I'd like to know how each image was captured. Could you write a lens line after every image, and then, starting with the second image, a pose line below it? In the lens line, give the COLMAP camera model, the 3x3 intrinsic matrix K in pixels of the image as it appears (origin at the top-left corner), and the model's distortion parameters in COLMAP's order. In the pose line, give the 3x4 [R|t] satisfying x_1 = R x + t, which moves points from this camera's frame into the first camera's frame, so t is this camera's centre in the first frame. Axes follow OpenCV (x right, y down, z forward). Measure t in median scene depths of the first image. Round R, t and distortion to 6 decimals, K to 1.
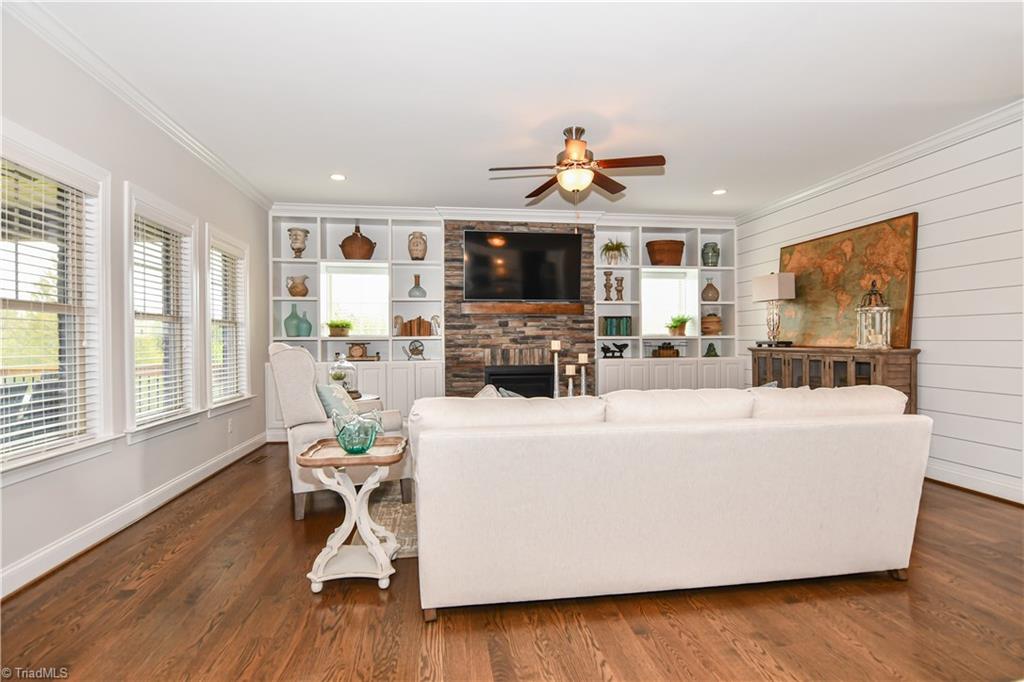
lens RADIAL K [[499.1, 0, 514.3], [0, 499.1, 345.0], [0, 0, 1]] dist [-0.002356, -0.001637]
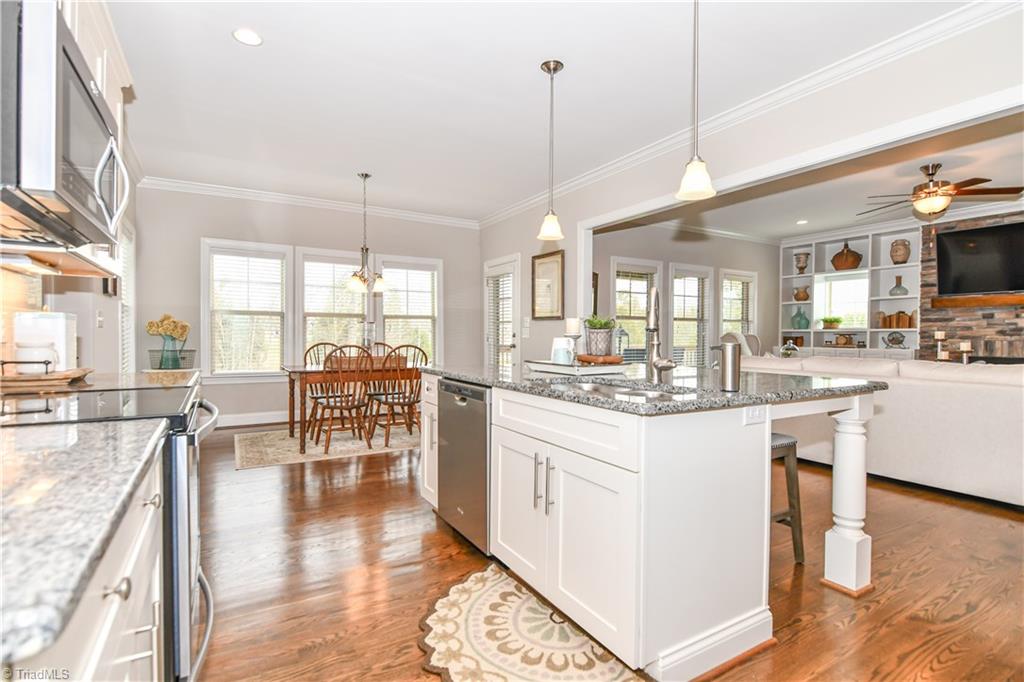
lens RADIAL K [[499.1, 0, 508.4], [0, 499.1, 341.2], [0, 0, 1]] dist [-0.002356, -0.001637]
pose [[0.364153, 0.018574, -0.931154, 0.573111], [-0.016867, 0.999769, 0.013346, 0.012362], [0.931187, 0.010846, 0.364382, -0.285059]]
